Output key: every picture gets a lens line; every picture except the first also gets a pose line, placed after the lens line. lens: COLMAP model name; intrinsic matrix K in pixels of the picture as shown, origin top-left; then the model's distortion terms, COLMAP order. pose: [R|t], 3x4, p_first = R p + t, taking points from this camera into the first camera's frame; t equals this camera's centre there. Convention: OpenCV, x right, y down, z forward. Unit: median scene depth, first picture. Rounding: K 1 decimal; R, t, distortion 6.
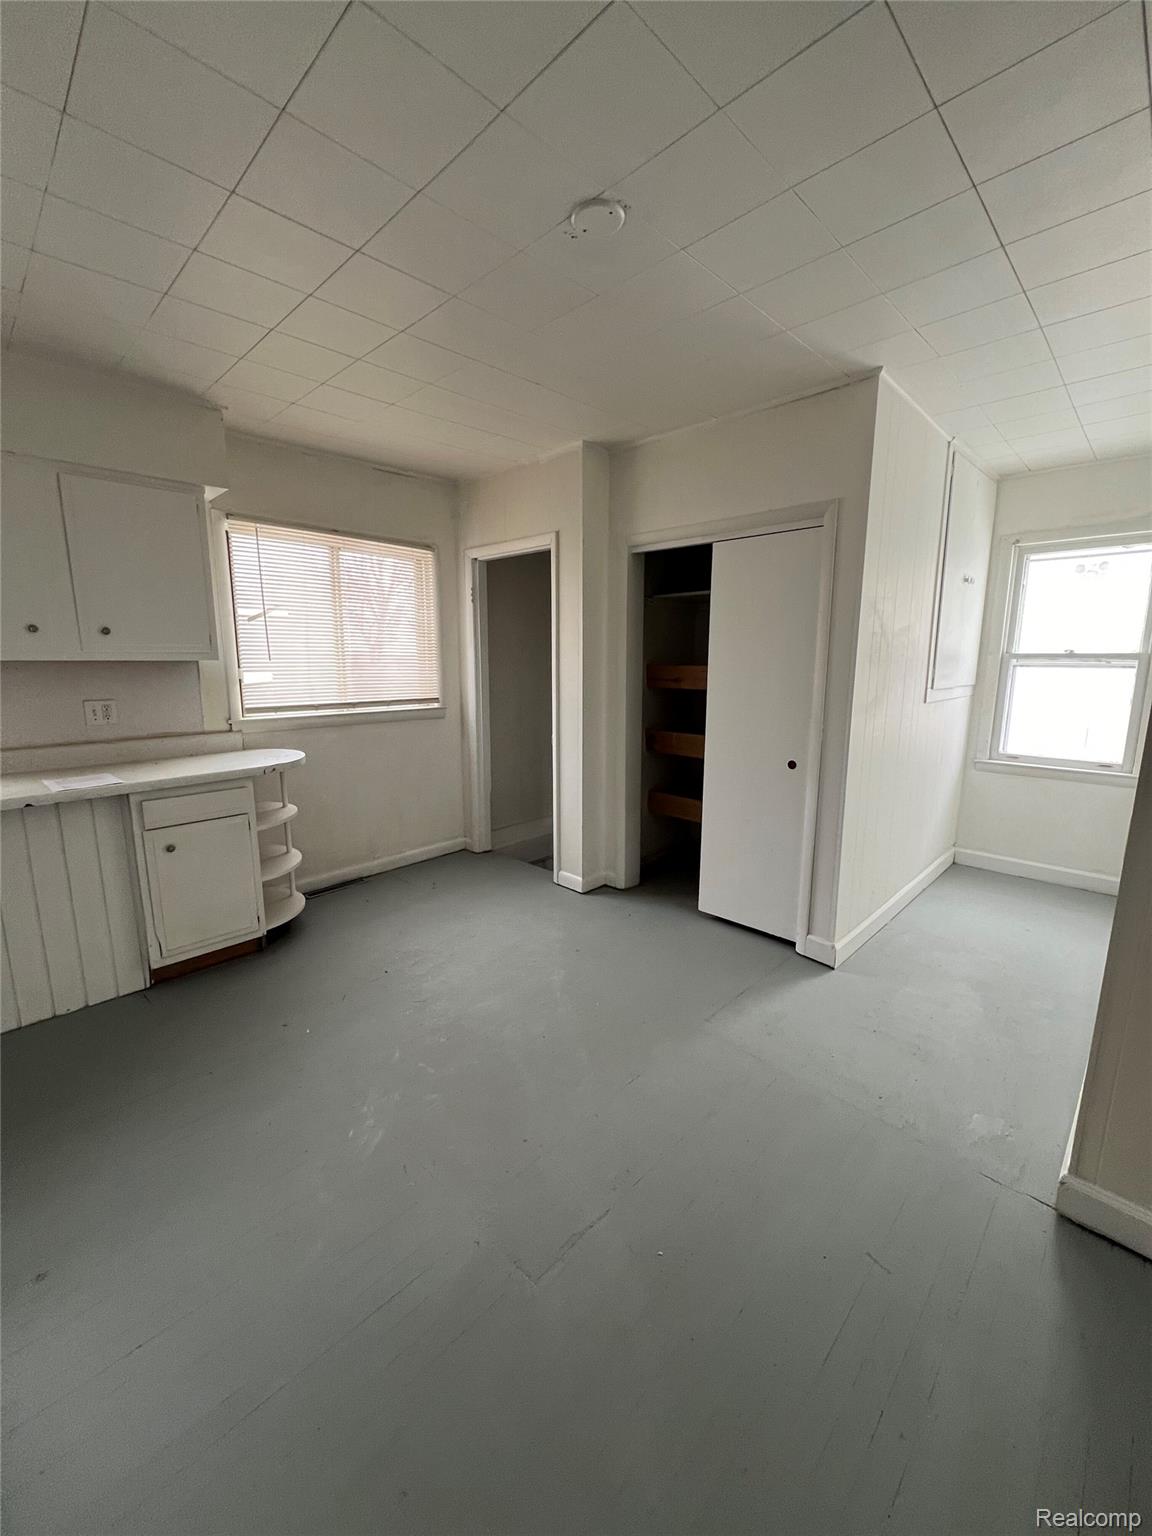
lens RADIAL K [[616.1, 0, 576.0], [0, 616.1, 766.4], [0, 0, 1]] dist [-0.001200, -0.000621]
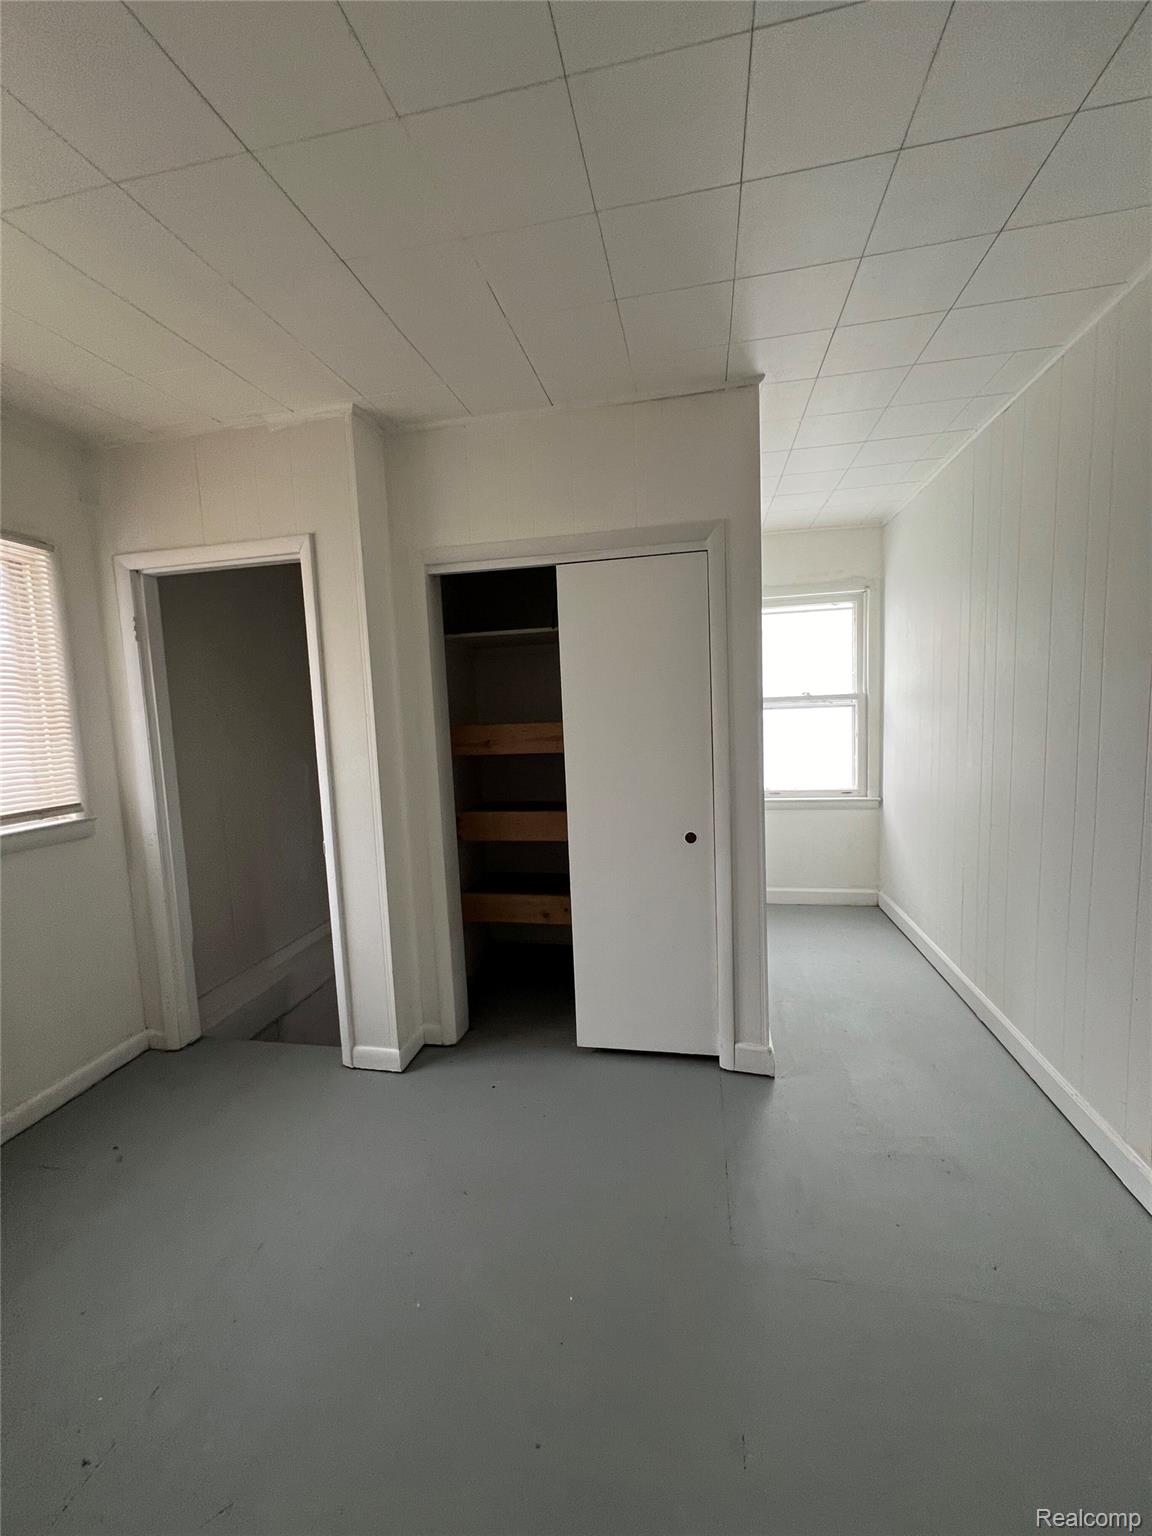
lens RADIAL K [[616.1, 0, 577.8], [0, 616.1, 766.3], [0, 0, 1]] dist [-0.001200, -0.000621]
pose [[0.835688, -0.089183, 0.541915, -0.160918], [0.138003, 0.989168, -0.050027, -0.059742], [-0.531584, 0.116593, 0.838943, 0.305571]]
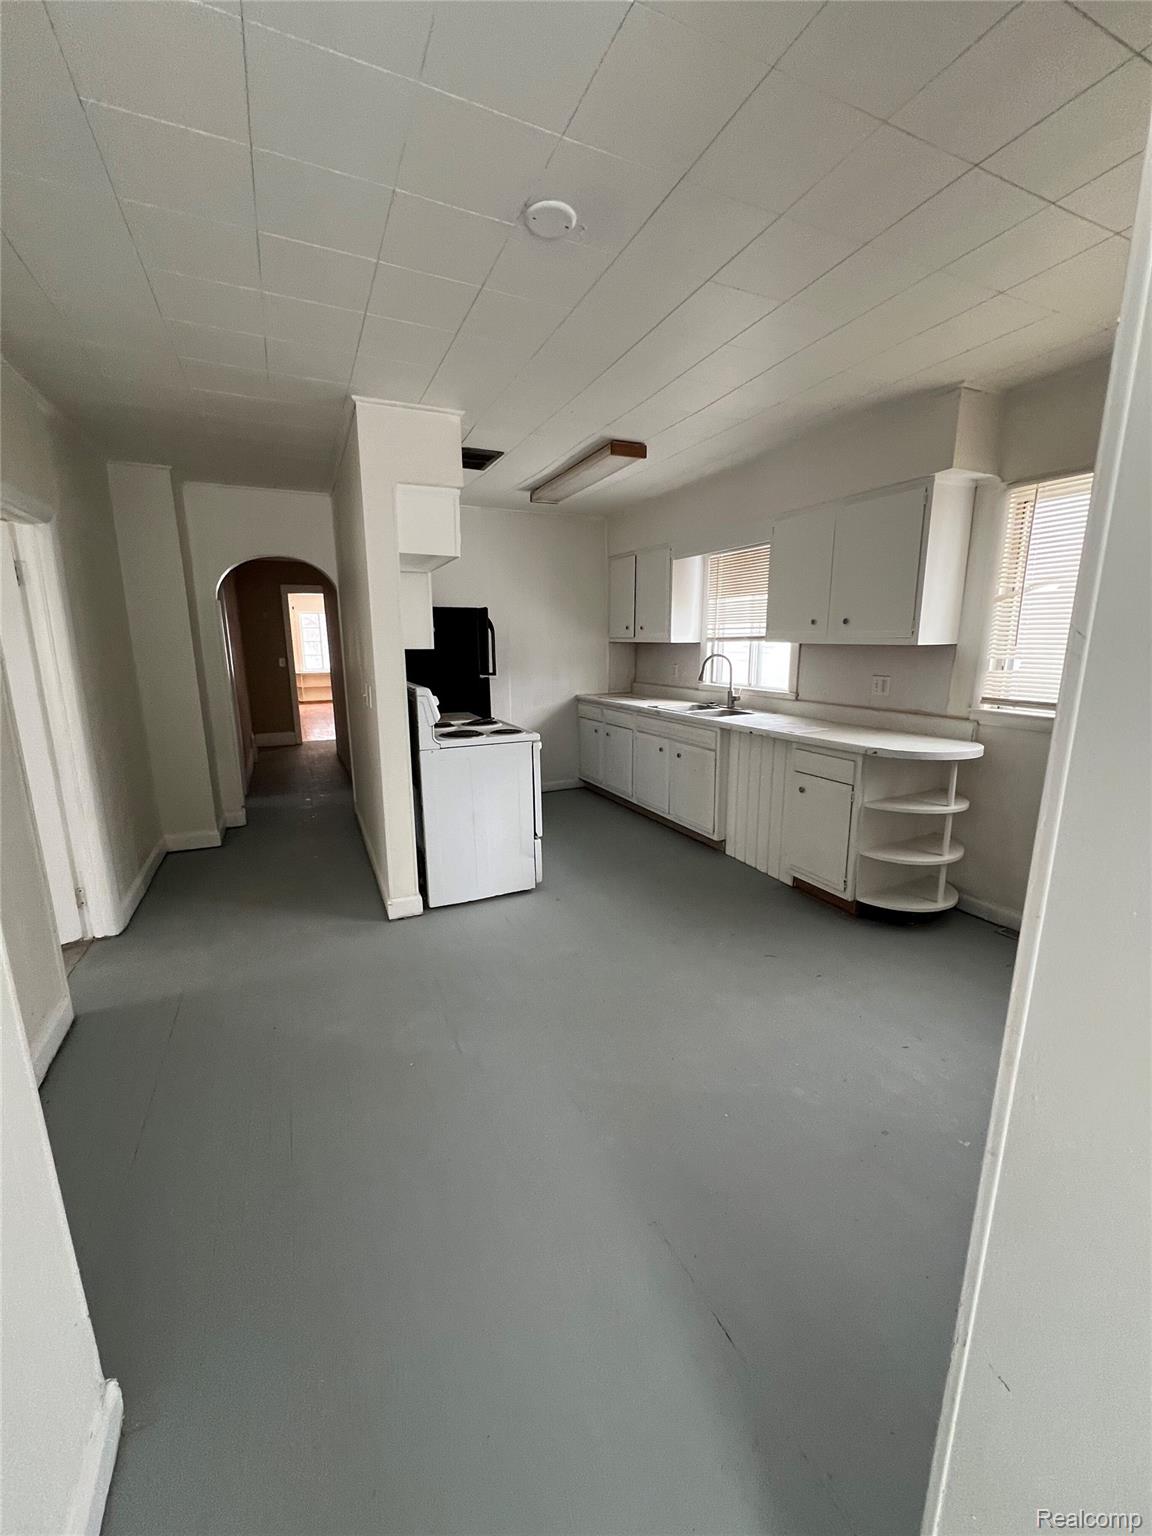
lens RADIAL K [[616.1, 0, 577.4], [0, 616.1, 769.1], [0, 0, 1]] dist [-0.001200, -0.000621]
pose [[-0.348414, 0.184567, -0.918990, 0.614862], [-0.165535, 0.952897, 0.254135, -0.142377], [0.922608, 0.240669, -0.301450, 0.848675]]
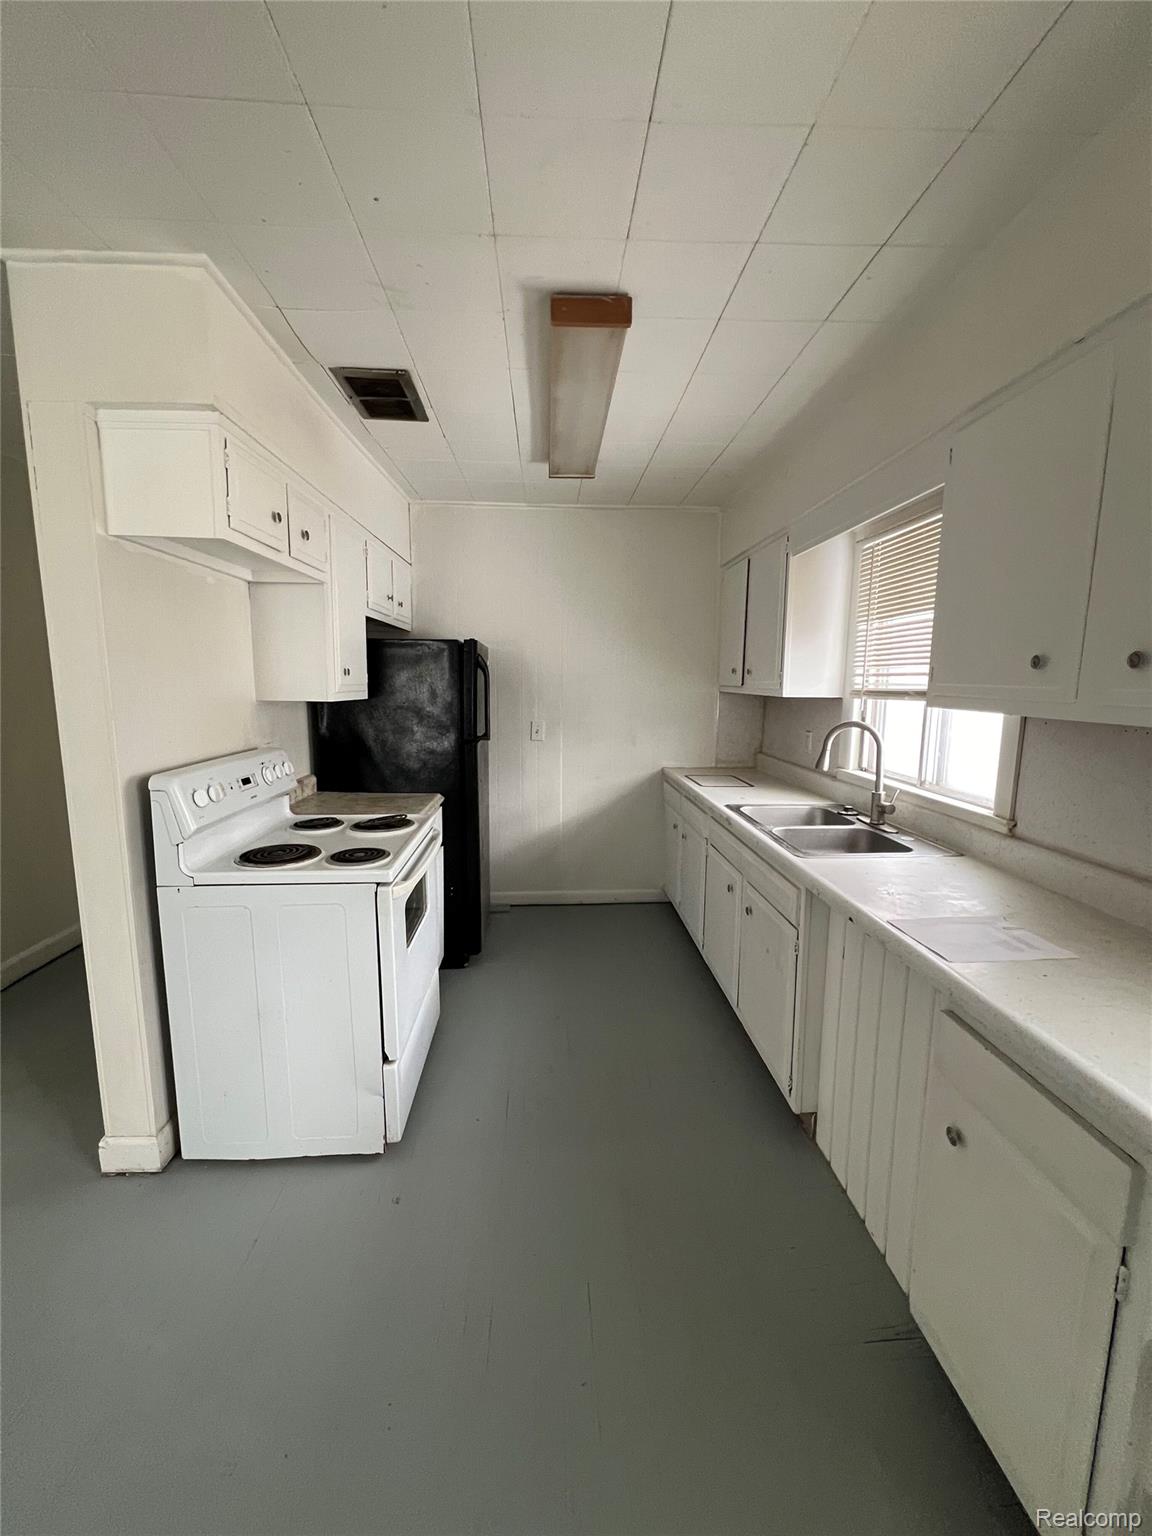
lens RADIAL K [[616.1, 0, 574.3], [0, 616.1, 767.5], [0, 0, 1]] dist [-0.001200, -0.000621]
pose [[-0.675052, 0.087771, -0.732530, -0.147724], [-0.148405, 0.956449, 0.251361, -0.176946], [0.722690, 0.278393, -0.632627, 0.905500]]
